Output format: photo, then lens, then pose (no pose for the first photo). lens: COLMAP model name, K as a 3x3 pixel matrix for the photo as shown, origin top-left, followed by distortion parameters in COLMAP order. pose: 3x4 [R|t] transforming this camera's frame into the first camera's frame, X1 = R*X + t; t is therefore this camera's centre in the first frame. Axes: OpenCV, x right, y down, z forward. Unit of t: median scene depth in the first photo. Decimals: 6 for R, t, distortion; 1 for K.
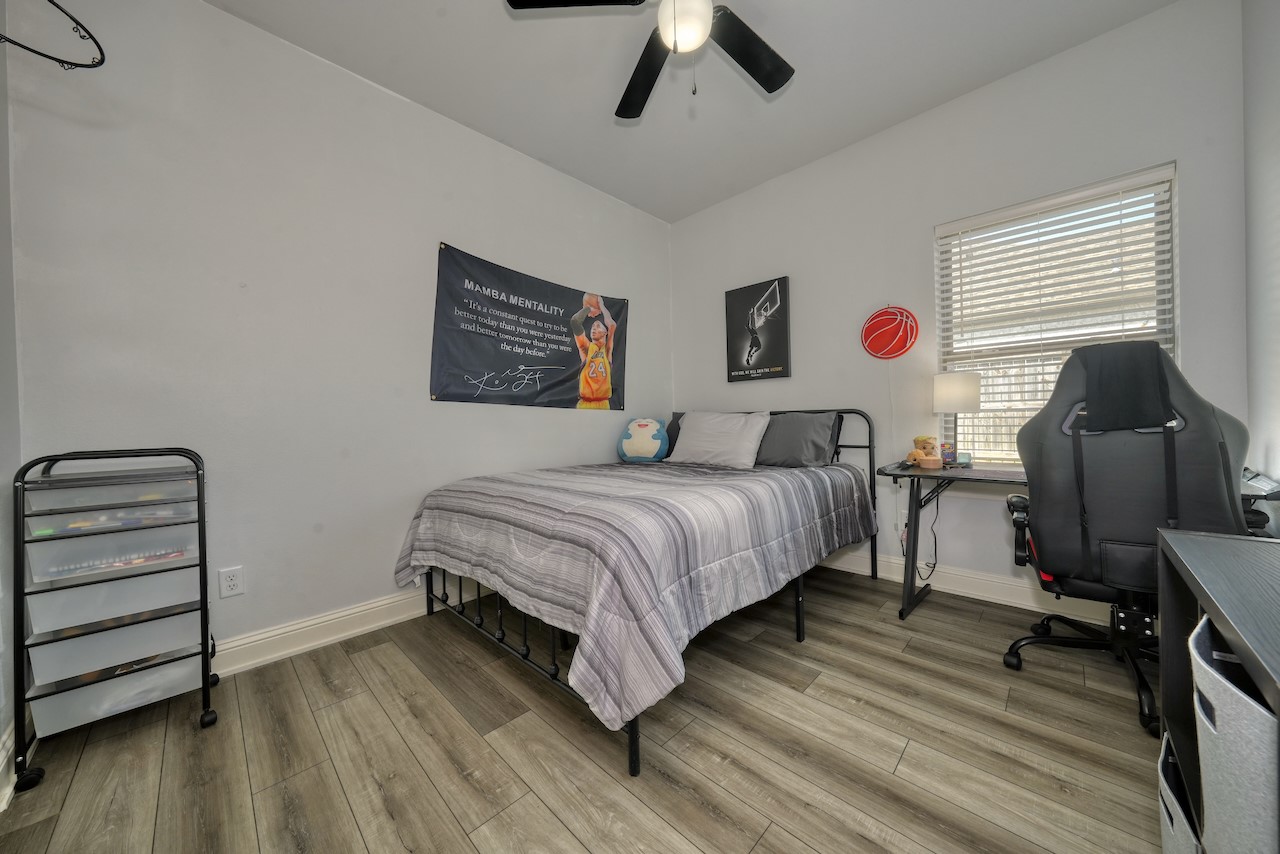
lens RADIAL K [[430.7, 0, 645.0], [0, 430.7, 424.2], [0, 0, 1]] dist [-0.003281, 0.000991]
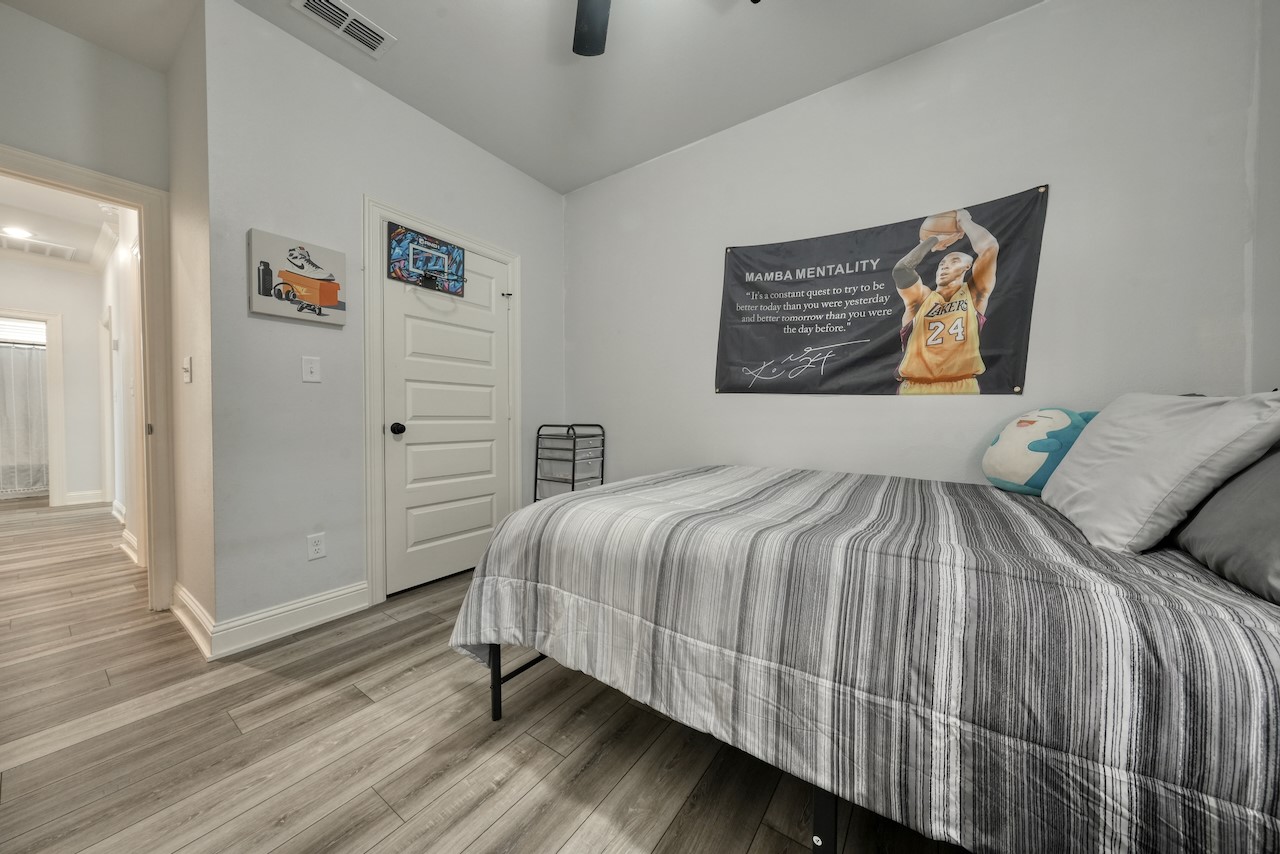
lens RADIAL K [[430.7, 0, 642.1], [0, 430.7, 422.7], [0, 0, 1]] dist [-0.003281, 0.000991]
pose [[0.168242, 0.036112, -0.985084, 0.459714], [-0.010923, 0.999336, 0.034769, -0.010721], [0.985685, 0.004910, 0.168525, 0.474074]]
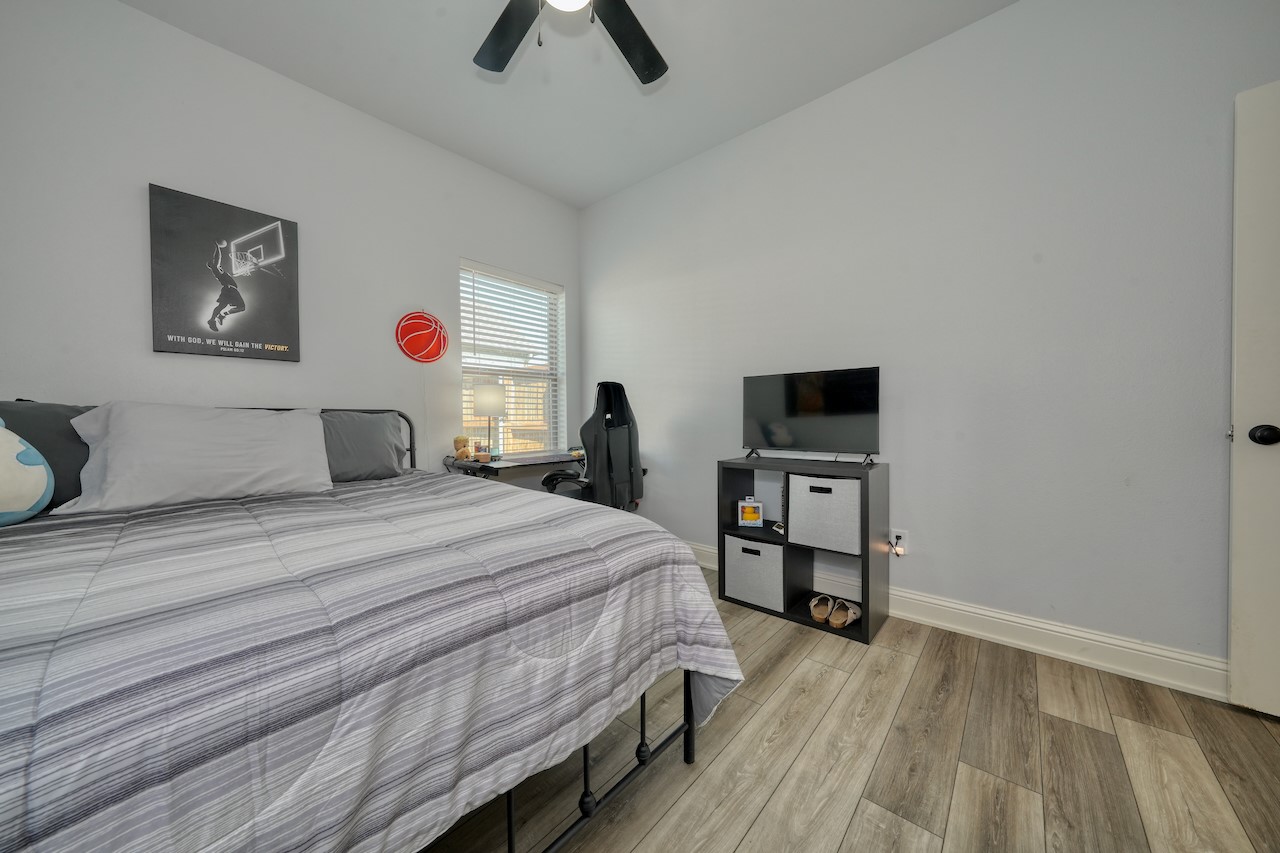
lens RADIAL K [[430.7, 0, 641.8], [0, 430.7, 424.1], [0, 0, 1]] dist [-0.003281, 0.000991]
pose [[-0.039942, 0.006257, 0.999182, -0.411597], [0.014509, 0.999879, -0.005681, 0.007104], [-0.999097, 0.014270, -0.040028, 0.450480]]
